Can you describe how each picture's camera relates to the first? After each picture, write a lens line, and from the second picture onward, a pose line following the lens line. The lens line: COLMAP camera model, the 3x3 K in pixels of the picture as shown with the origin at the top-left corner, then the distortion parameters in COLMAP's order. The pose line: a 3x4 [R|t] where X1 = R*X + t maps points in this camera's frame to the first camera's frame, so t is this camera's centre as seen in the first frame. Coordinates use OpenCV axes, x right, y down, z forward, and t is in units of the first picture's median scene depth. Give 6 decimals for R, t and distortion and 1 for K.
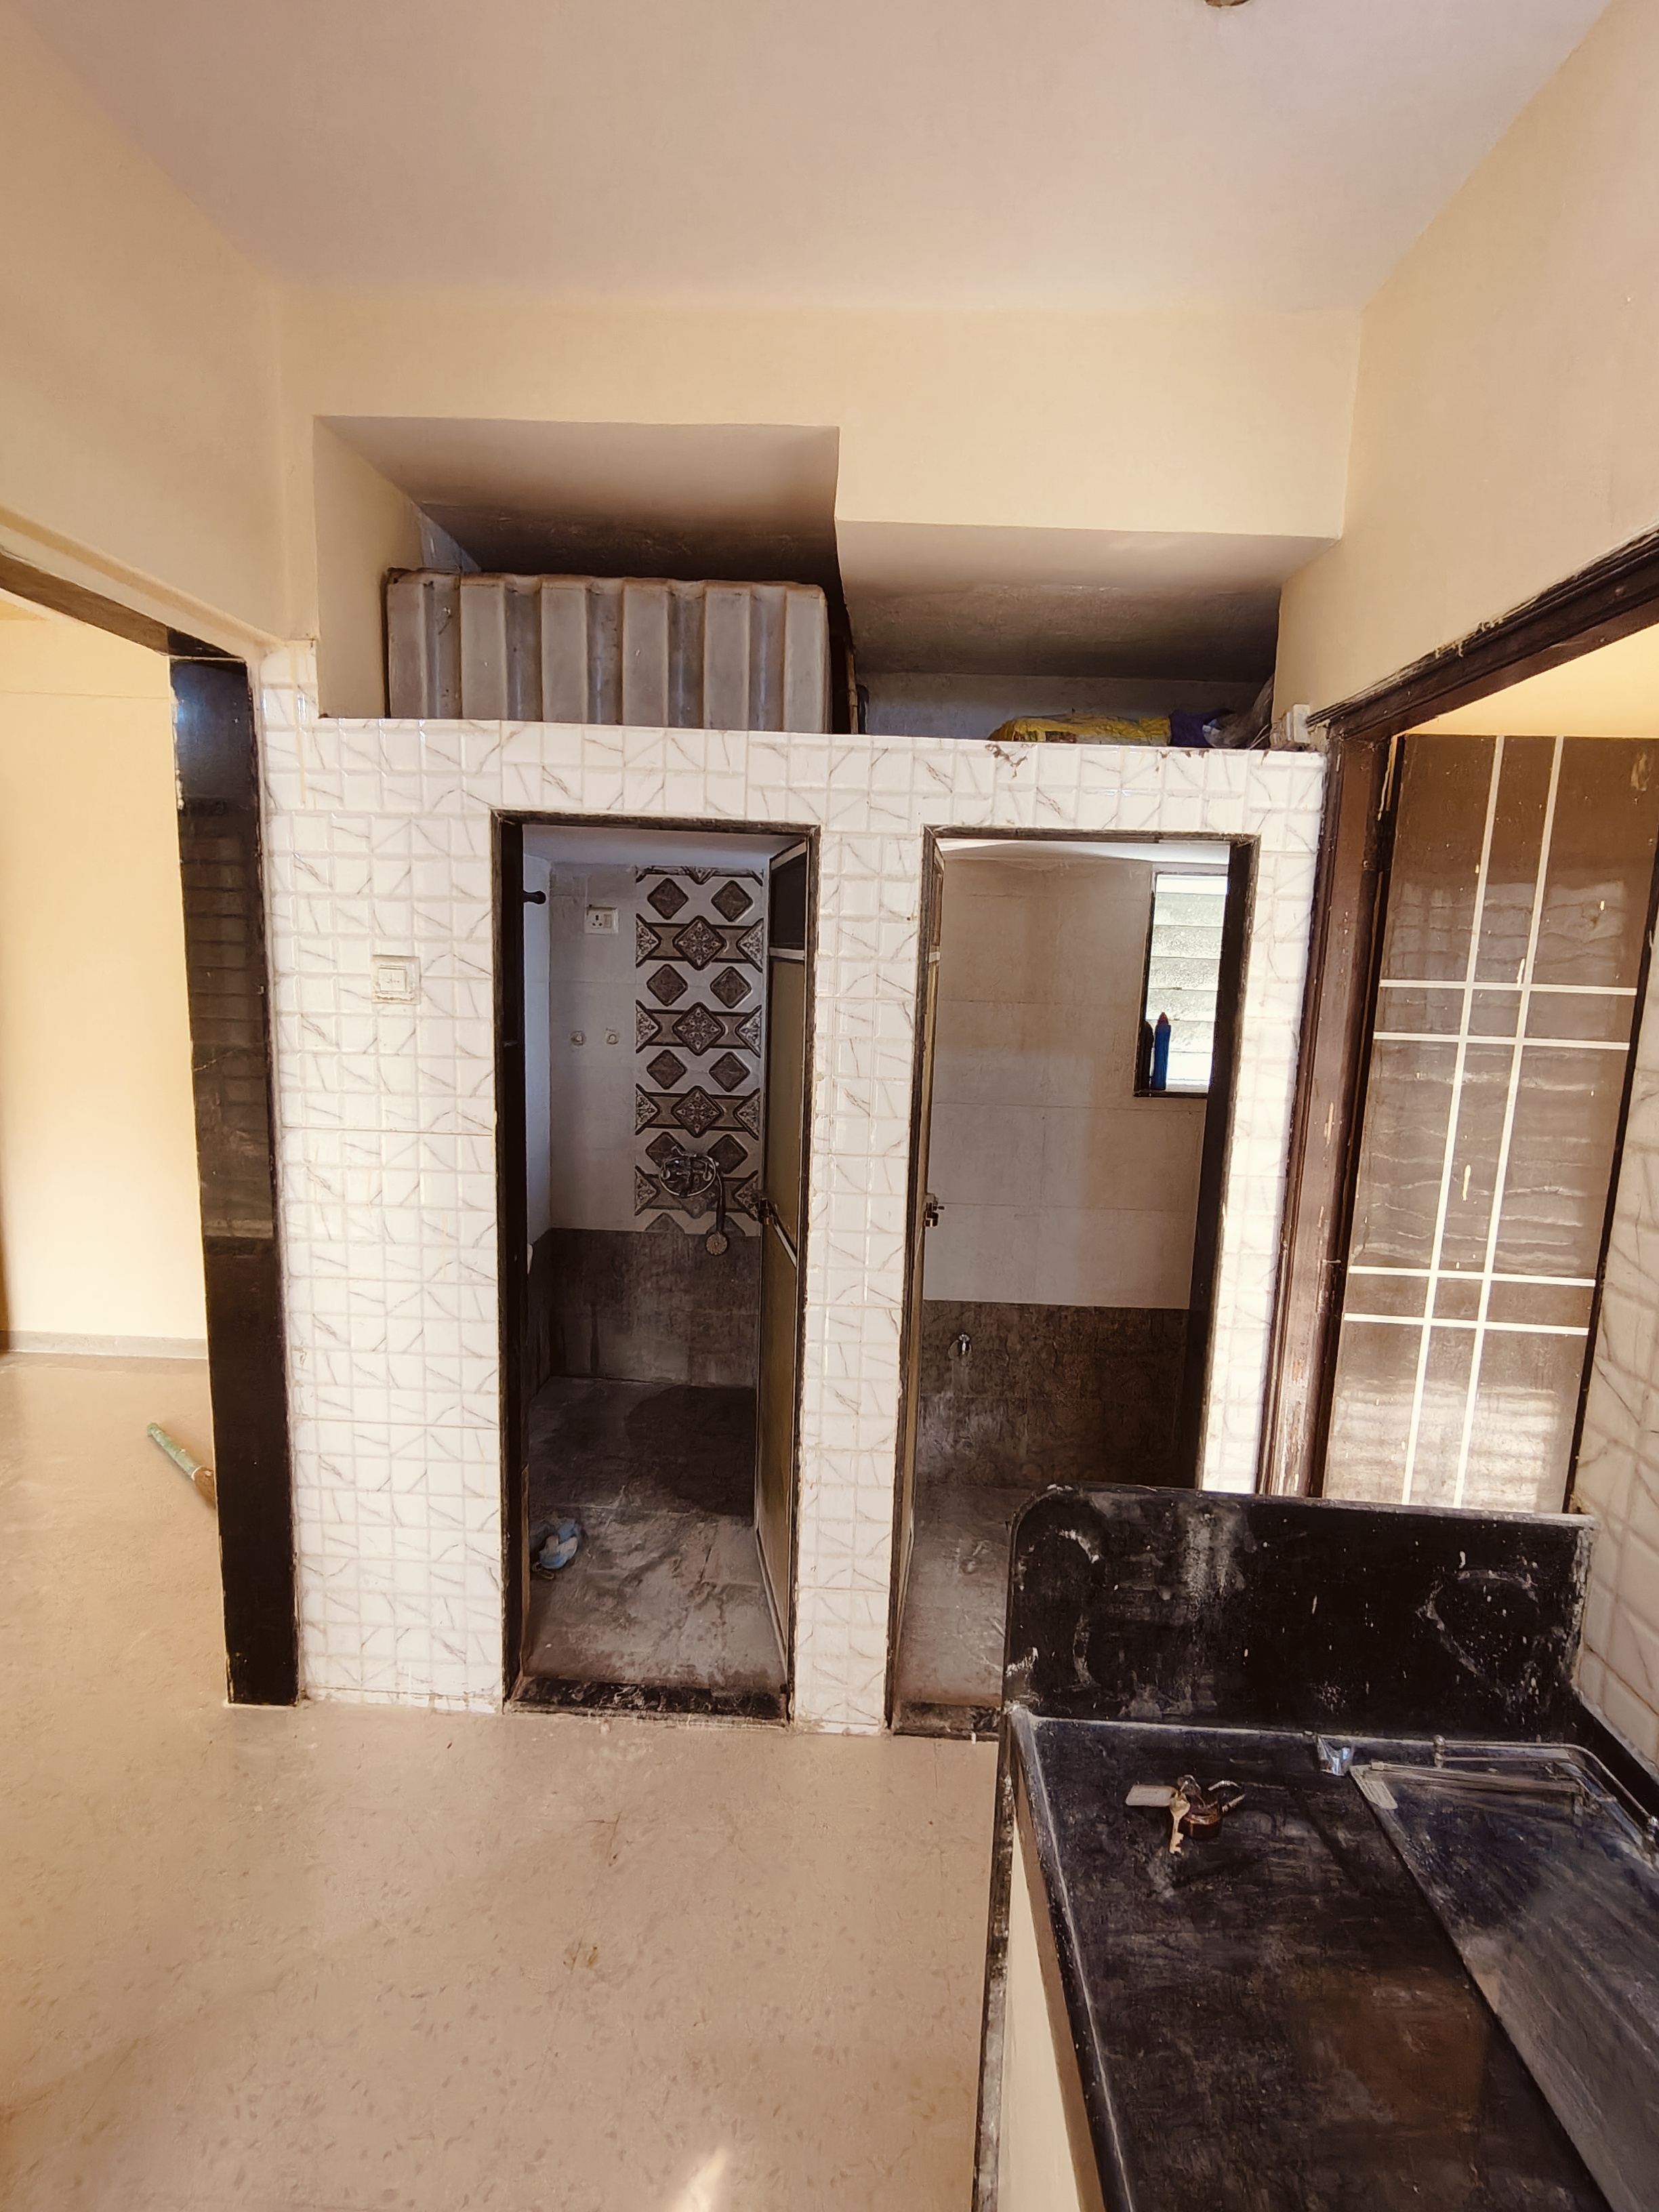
lens RADIAL K [[1038.2, 0, 834.4], [0, 1038.2, 1096.9], [0, 0, 1]] dist [0.000726, 0.001083]
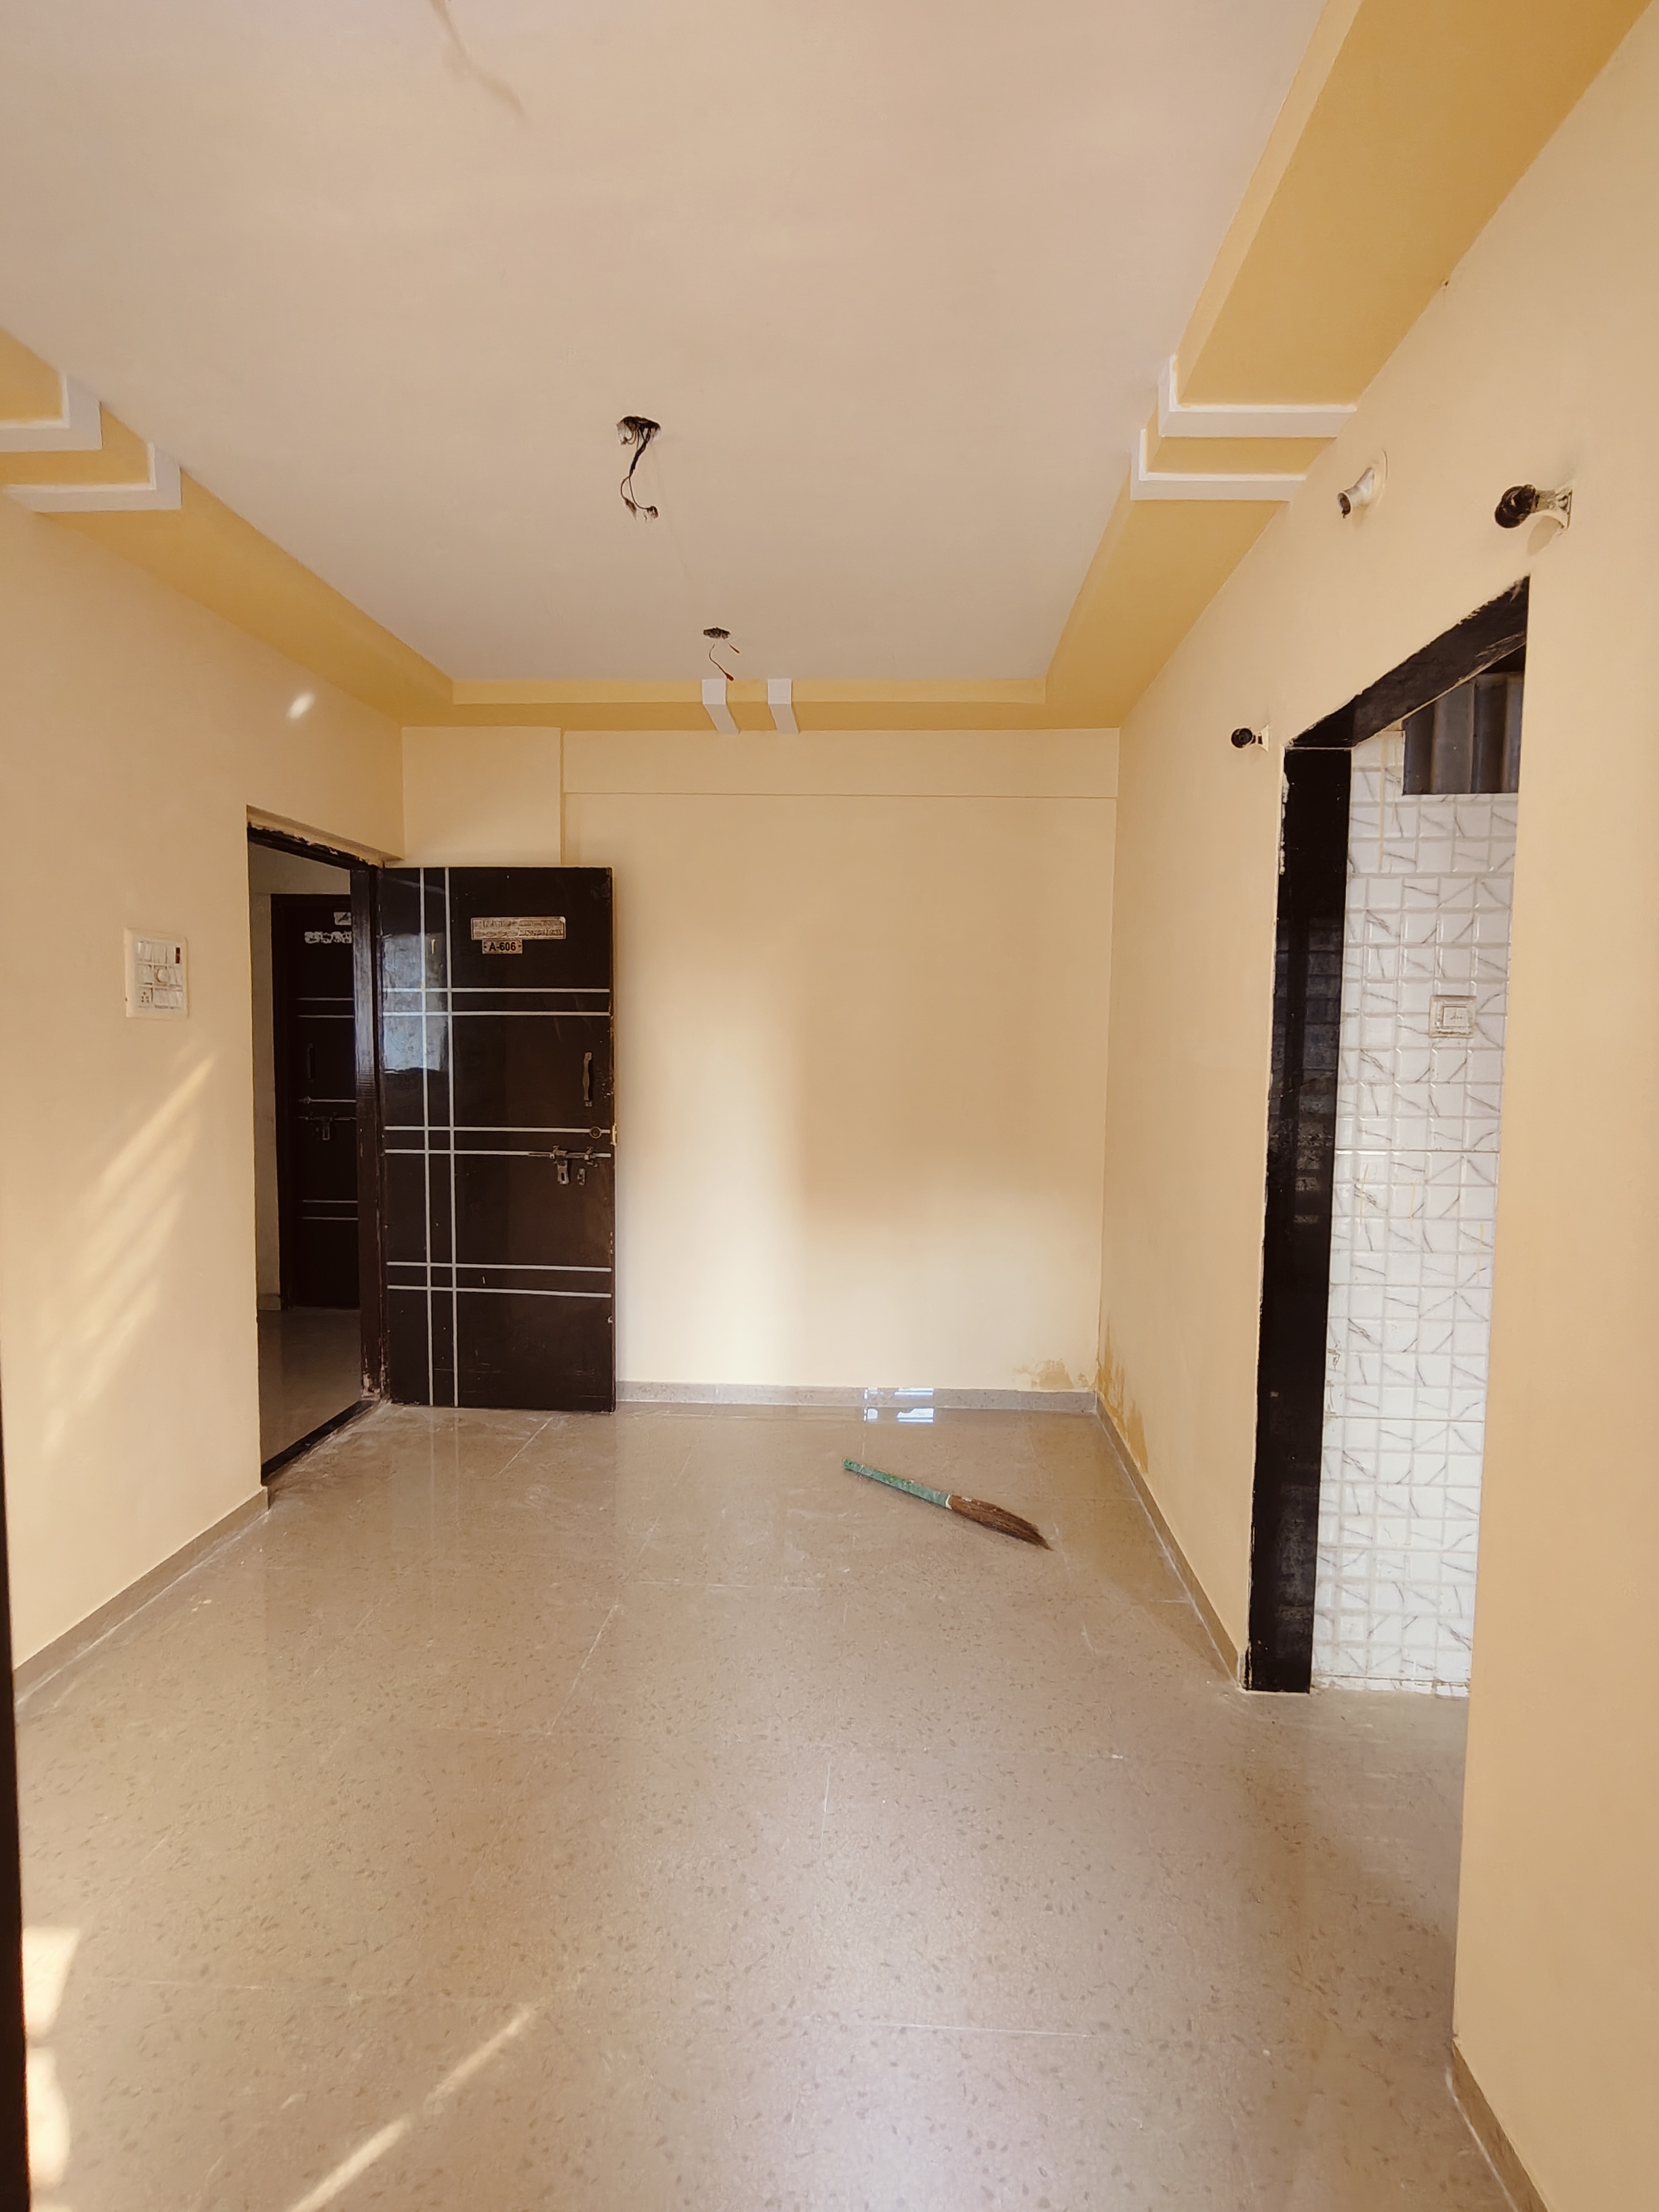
lens RADIAL K [[1038.2, 0, 852.3], [0, 1038.2, 1096.2], [0, 0, 1]] dist [0.000726, 0.001083]
pose [[0.999533, -0.021540, -0.021678, -0.996533], [0.019673, 0.996363, -0.082906, 0.053006], [0.023385, 0.082440, 0.996322, -0.139141]]
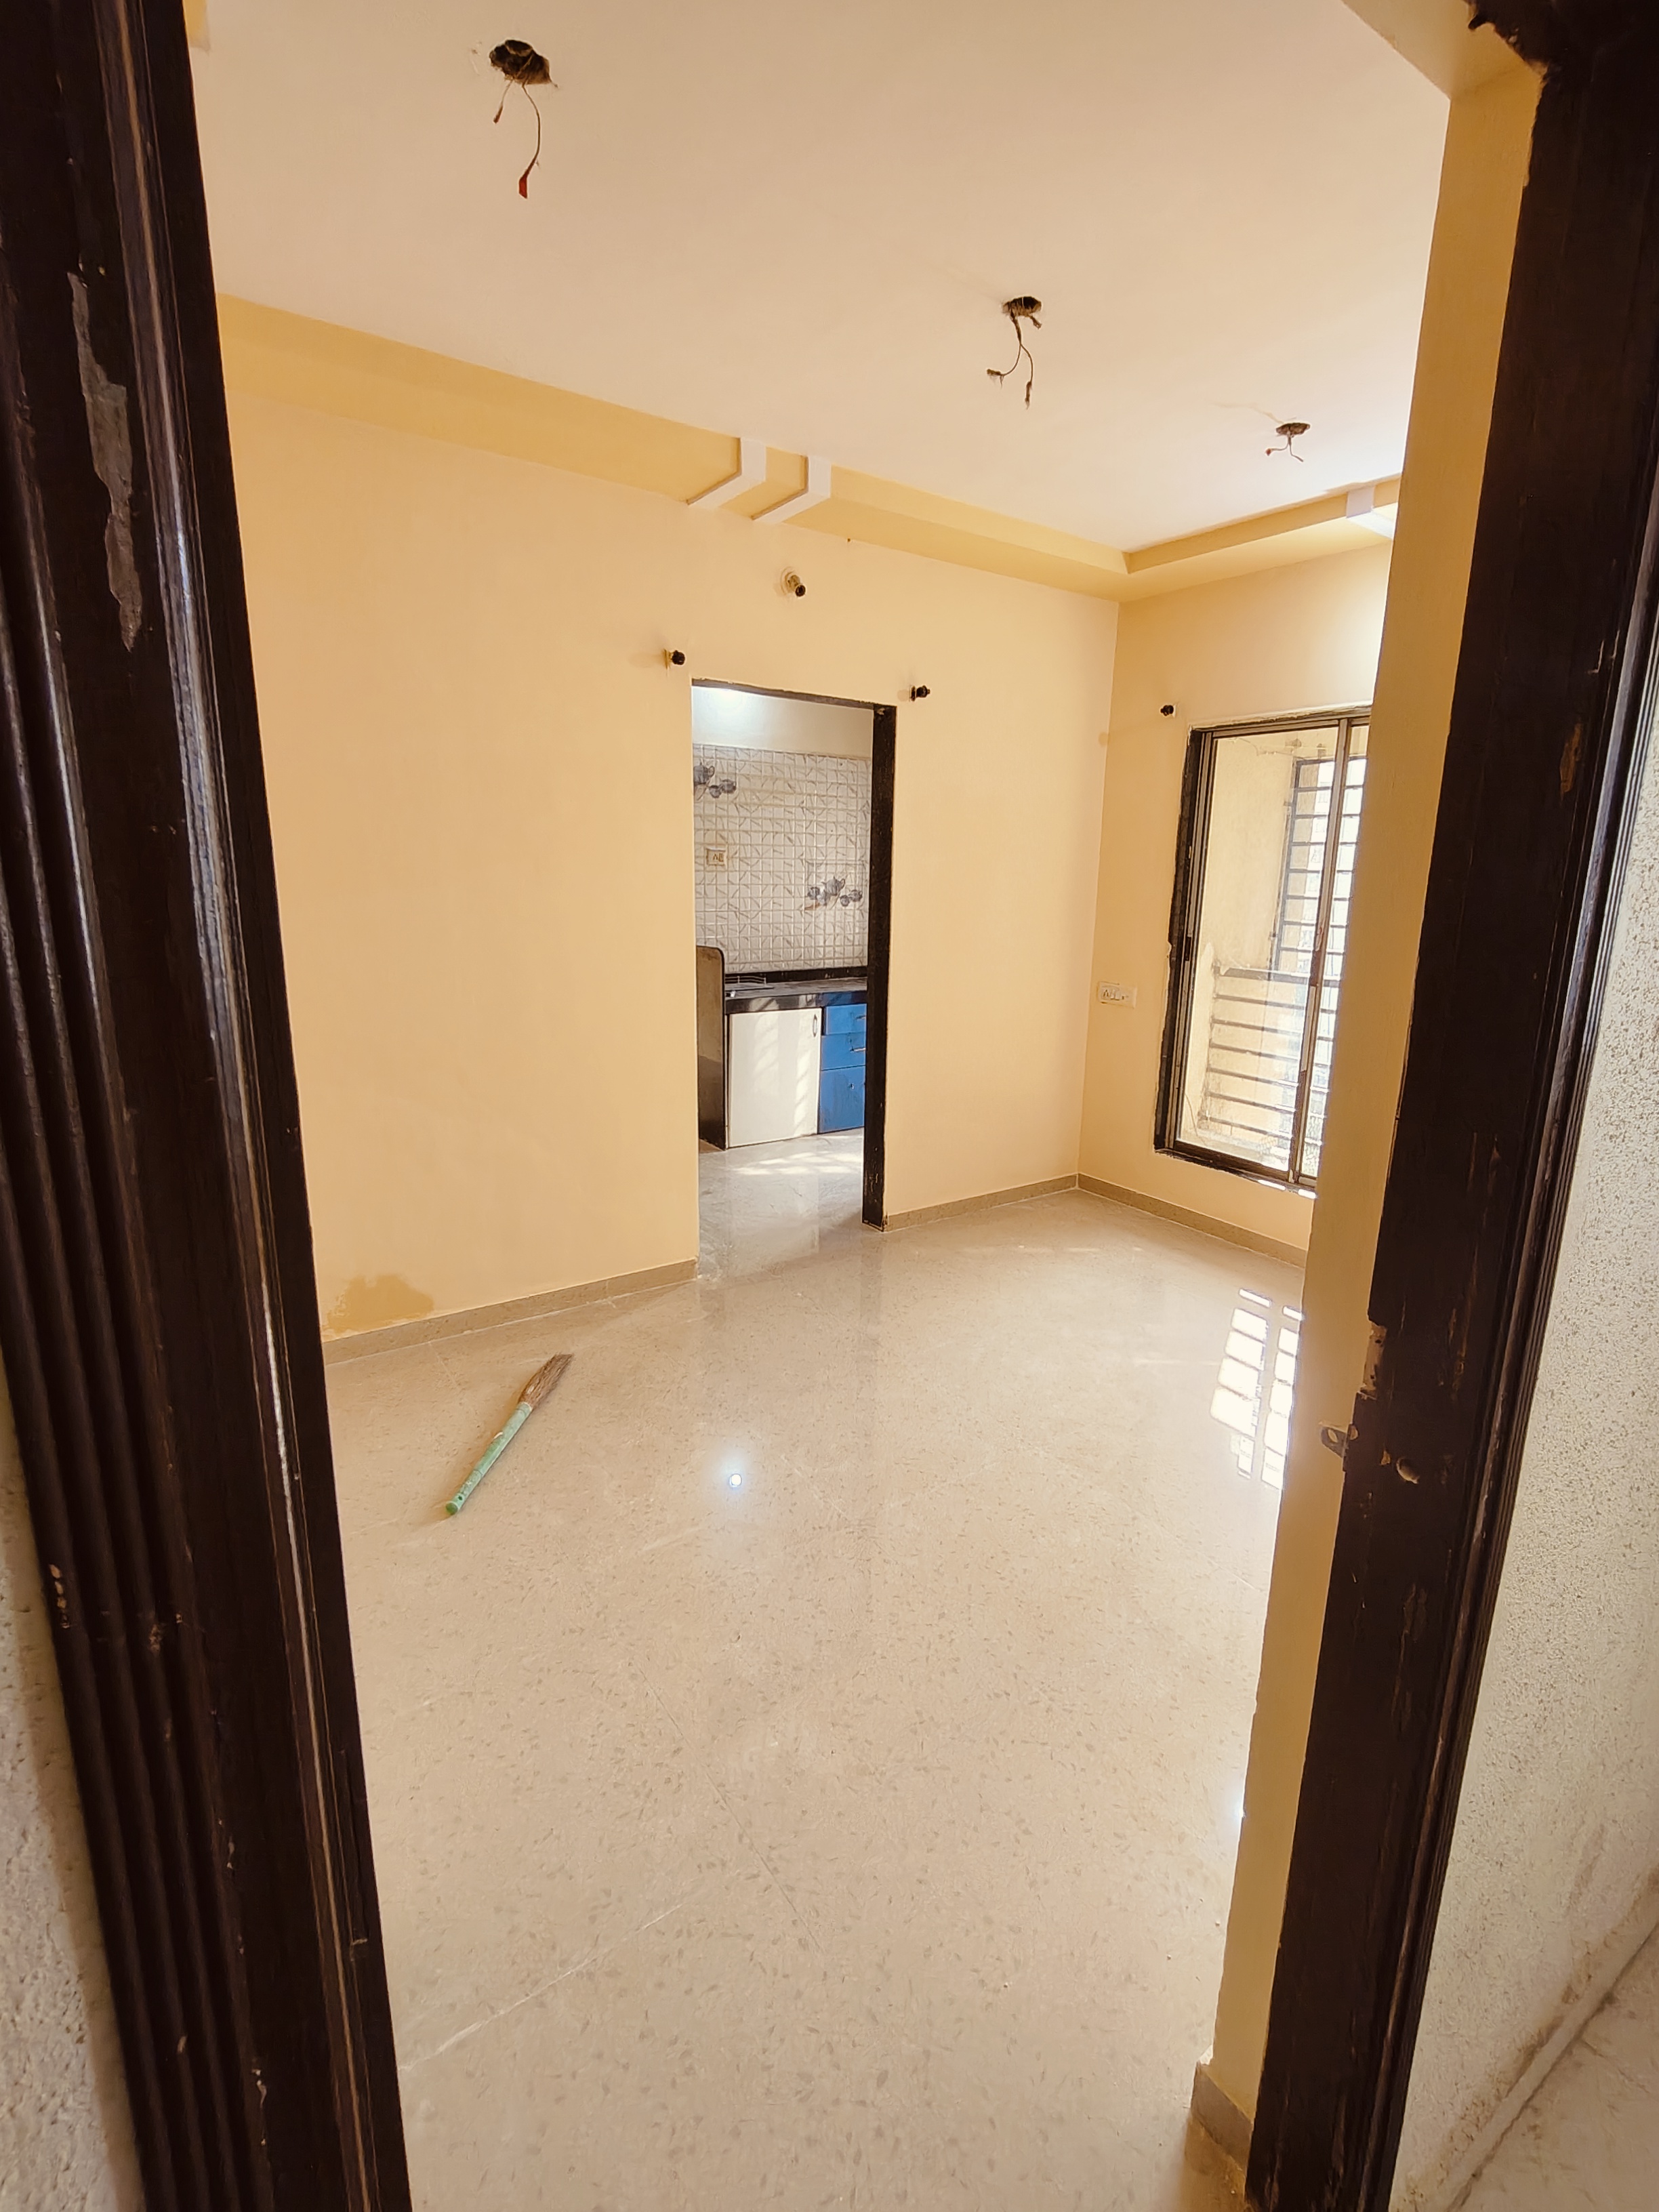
lens RADIAL K [[1038.2, 0, 837.9], [0, 1038.2, 1087.9], [0, 0, 1]] dist [0.000726, 0.001083]
pose [[-0.591968, -0.217055, 0.776184, -2.116143], [0.077135, 0.943375, 0.322637, -0.282249], [-0.802262, 0.250861, -0.541705, 1.760649]]
